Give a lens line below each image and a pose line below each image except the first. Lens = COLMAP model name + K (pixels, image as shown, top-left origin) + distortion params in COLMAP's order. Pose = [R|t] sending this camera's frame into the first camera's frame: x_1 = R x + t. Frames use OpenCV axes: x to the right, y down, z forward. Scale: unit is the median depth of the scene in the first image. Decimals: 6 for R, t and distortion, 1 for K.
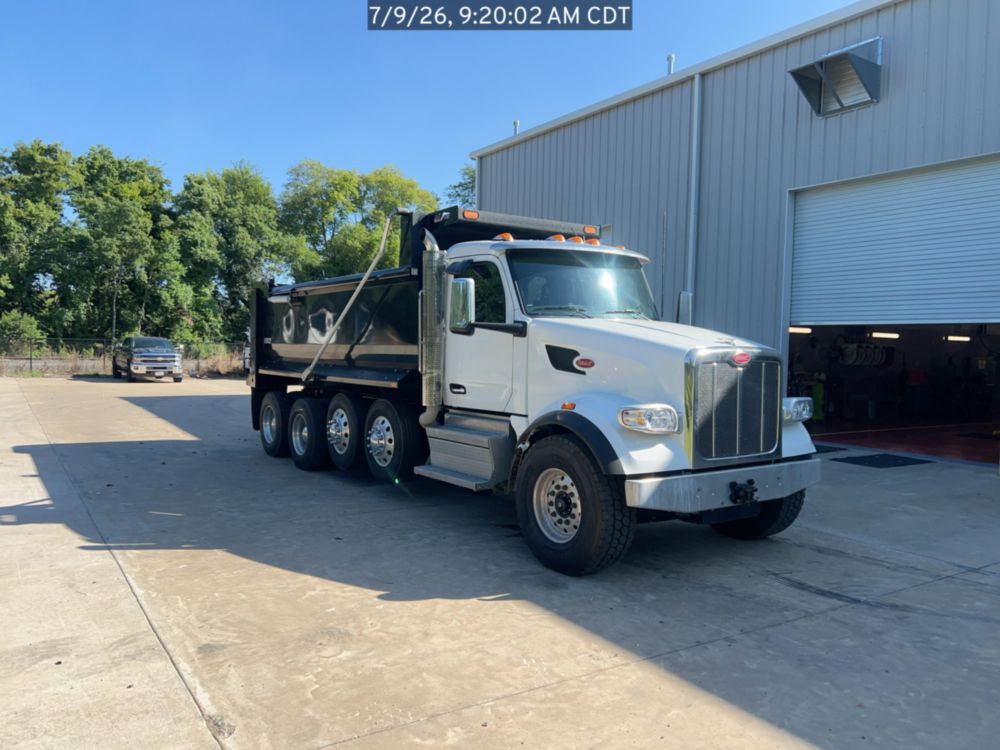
lens RADIAL K [[753.6, 0, 498.9], [0, 753.6, 380.9], [0, 0, 1]] dist [0.053144, -0.055523]
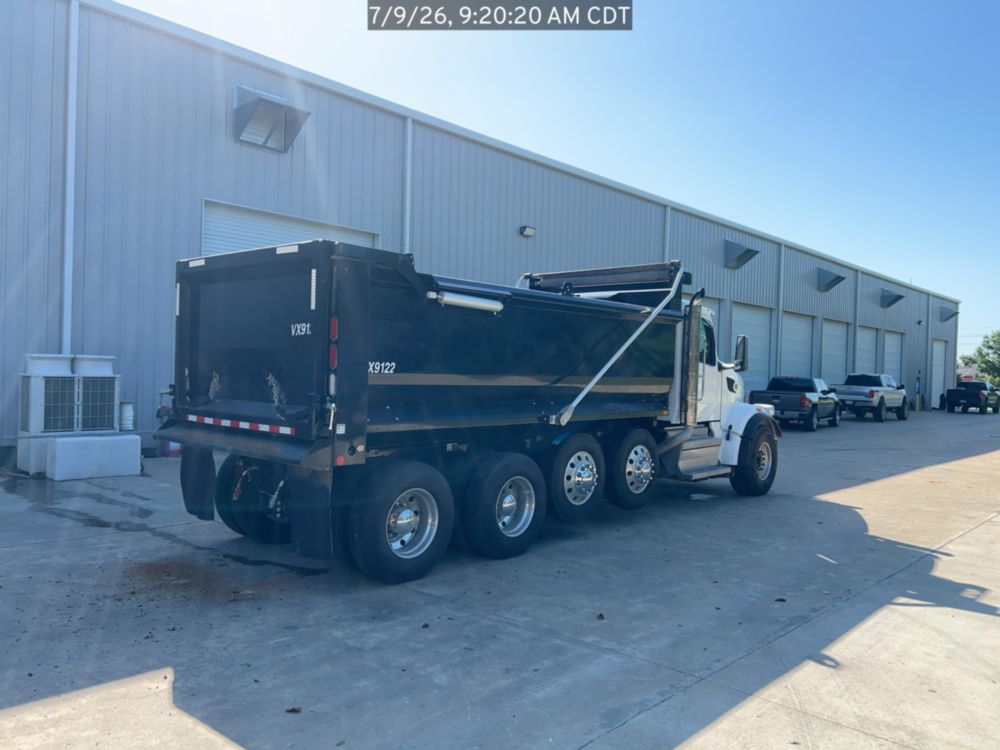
lens RADIAL K [[753.6, 0, 501.5], [0, 753.6, 381.0], [0, 0, 1]] dist [0.053144, -0.055523]
pose [[-0.224887, -0.038951, 0.973606, -1.341523], [0.010752, 0.999041, 0.042452, -0.105429], [-0.974326, 0.020016, -0.224252, 1.689734]]
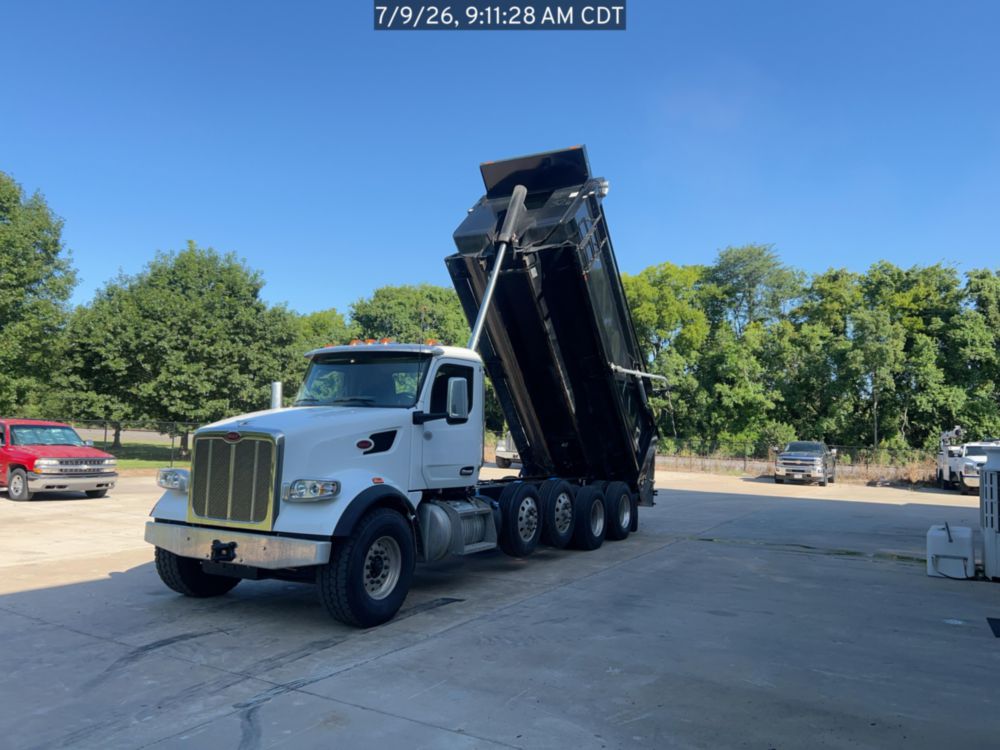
lens RADIAL K [[753.6, 0, 499.9], [0, 753.6, 381.2], [0, 0, 1]] dist [0.053144, -0.055523]
pose [[0.442944, -0.068019, -0.893966, 1.289288], [-0.061822, 0.992427, -0.106142, -0.012412], [0.894415, 0.102282, 0.435384, 0.695297]]
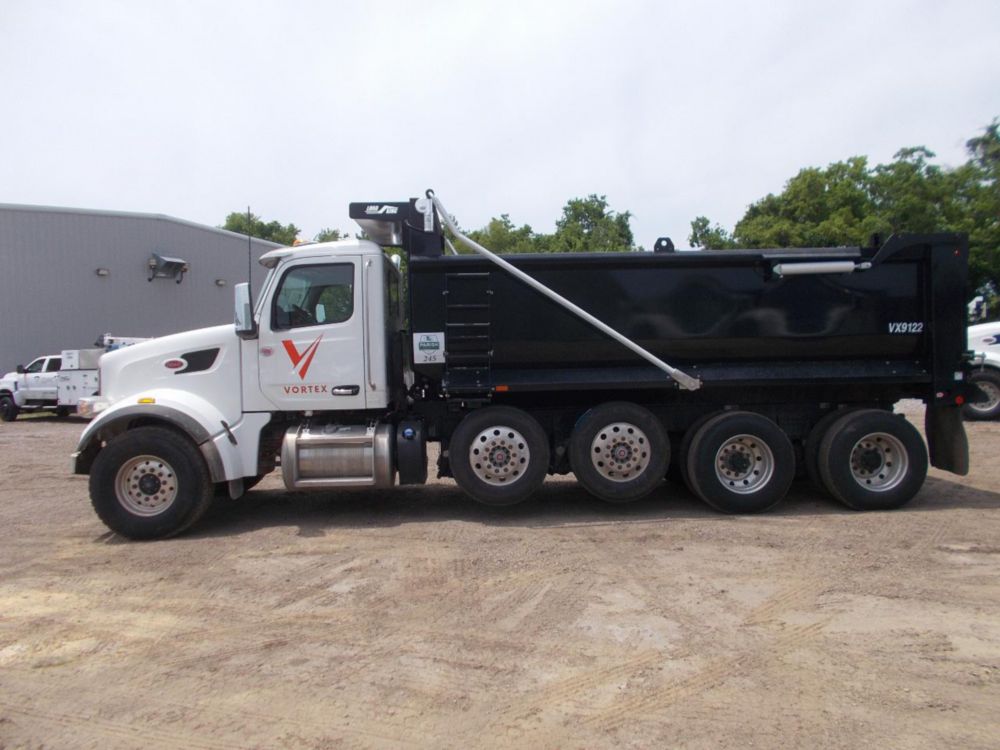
lens RADIAL K [[752.9, 0, 507.1], [0, 752.9, 379.8], [0, 0, 1]] dist [-0.010542, 0.005842]
pose [[-0.552156, 0.028671, -0.833247, 0.884576], [-0.019899, 0.998671, 0.047549, -0.060306], [0.833503, 0.042835, -0.550852, 1.920731]]
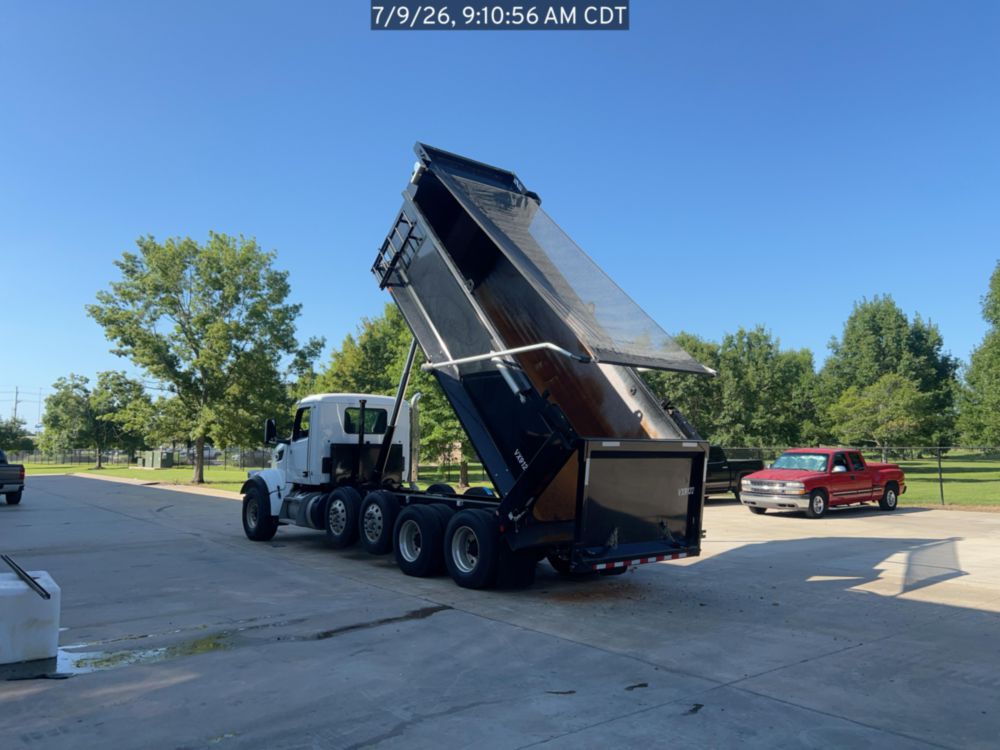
lens RADIAL K [[753.6, 0, 499.8], [0, 753.6, 371.8], [0, 0, 1]] dist [0.053144, -0.055523]
pose [[-0.997232, -0.024224, -0.070291, -0.180334], [-0.020247, 0.998183, -0.056750, -0.153832], [0.071538, -0.055170, -0.995911, 3.147538]]
